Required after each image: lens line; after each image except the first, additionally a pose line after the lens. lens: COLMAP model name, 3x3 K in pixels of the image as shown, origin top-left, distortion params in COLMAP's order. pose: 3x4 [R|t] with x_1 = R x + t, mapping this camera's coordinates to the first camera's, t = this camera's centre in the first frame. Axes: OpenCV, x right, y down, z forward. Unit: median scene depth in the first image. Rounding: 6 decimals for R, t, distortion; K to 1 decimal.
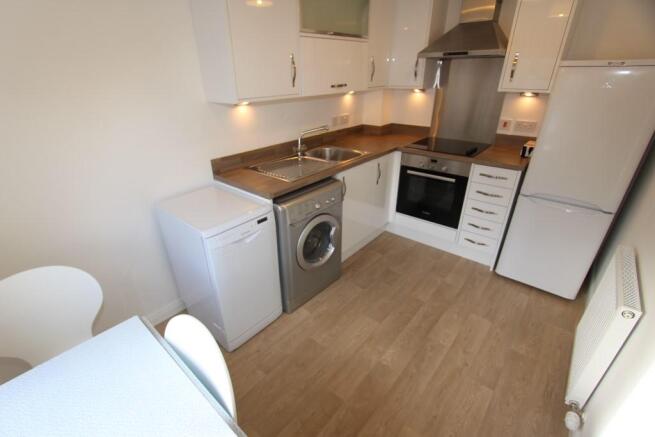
lens RADIAL K [[301.5, 0, 310.5], [0, 301.5, 221.0], [0, 0, 1]] dist [-0.026230, 0.000280]
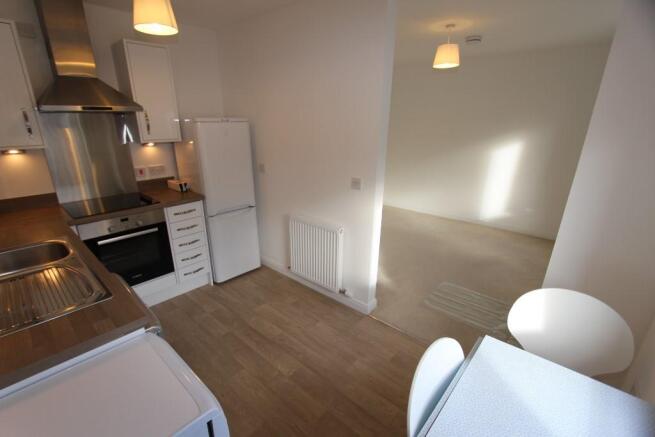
lens RADIAL K [[301.5, 0, 310.5], [0, 301.5, 221.0], [0, 0, 1]] dist [-0.026230, 0.000280]
pose [[0.019456, -0.289606, 0.956948, -0.462956], [0.444111, 0.860024, 0.251244, -0.183178], [-0.895760, 0.420103, 0.145350, 0.388784]]
